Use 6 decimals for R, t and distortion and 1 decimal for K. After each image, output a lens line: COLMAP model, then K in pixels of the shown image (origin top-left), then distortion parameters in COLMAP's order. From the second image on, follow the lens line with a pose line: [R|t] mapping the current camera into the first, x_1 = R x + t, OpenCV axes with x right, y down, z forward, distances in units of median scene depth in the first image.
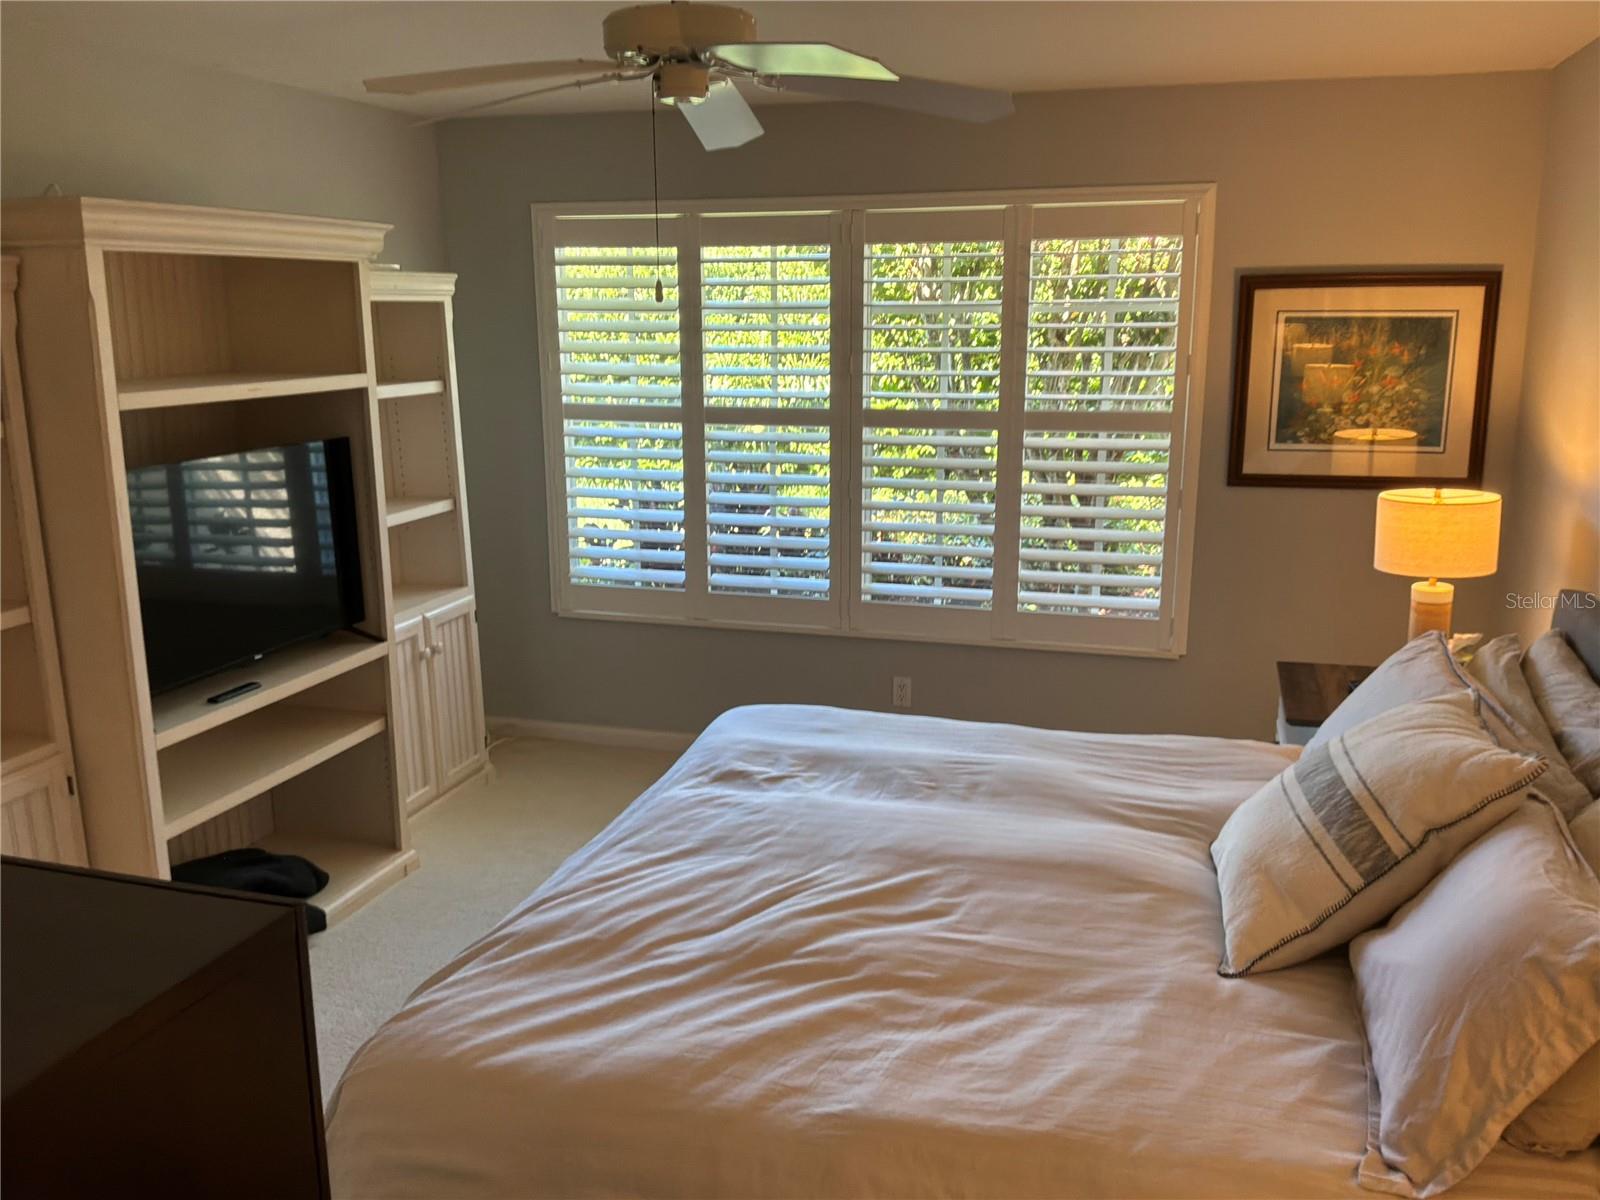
lens RADIAL K [[1328.9, 0, 795.6], [0, 1328.9, 603.4], [0, 0, 1]] dist [0.148762, -0.309847]
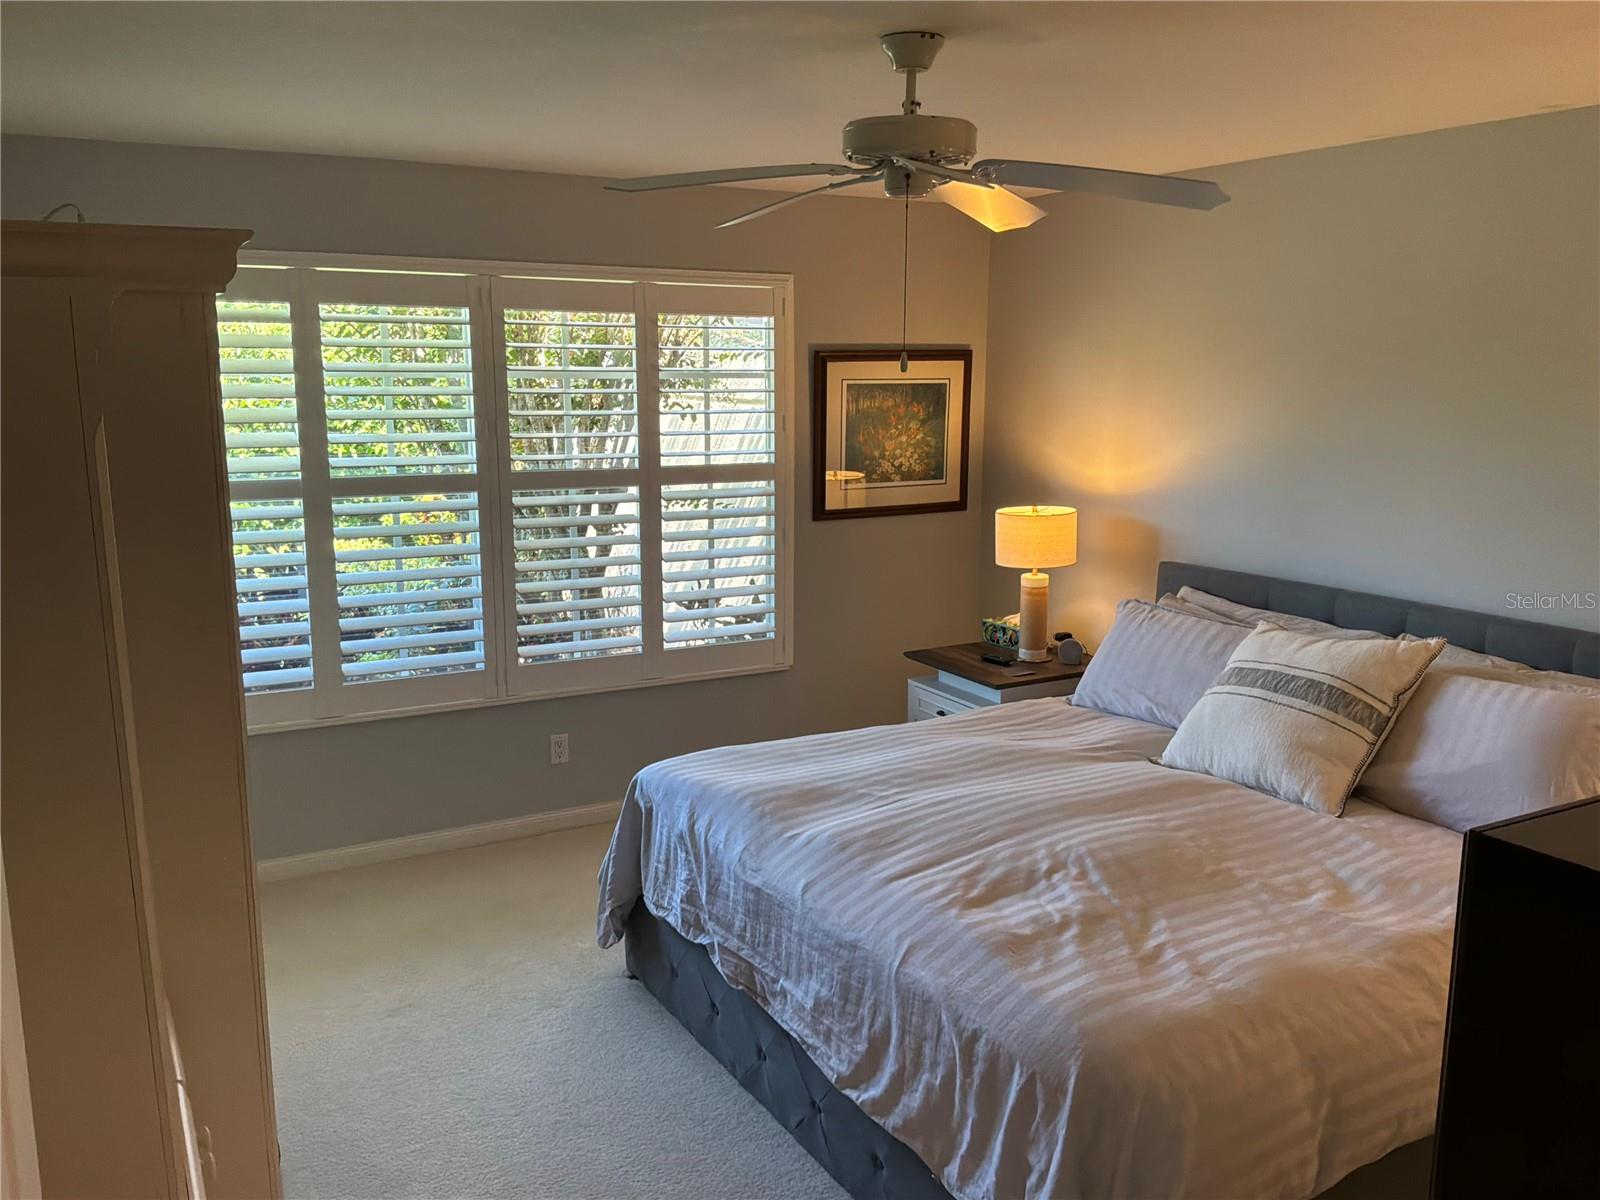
lens RADIAL K [[1328.9, 0, 795.6], [0, 1328.9, 603.4], [0, 0, 1]] dist [0.148762, -0.309847]
pose [[0.700647, -0.118200, 0.703649, -0.550901], [0.151731, 0.988309, 0.014934, -0.034136], [-0.697188, 0.096302, 0.710390, 0.162804]]
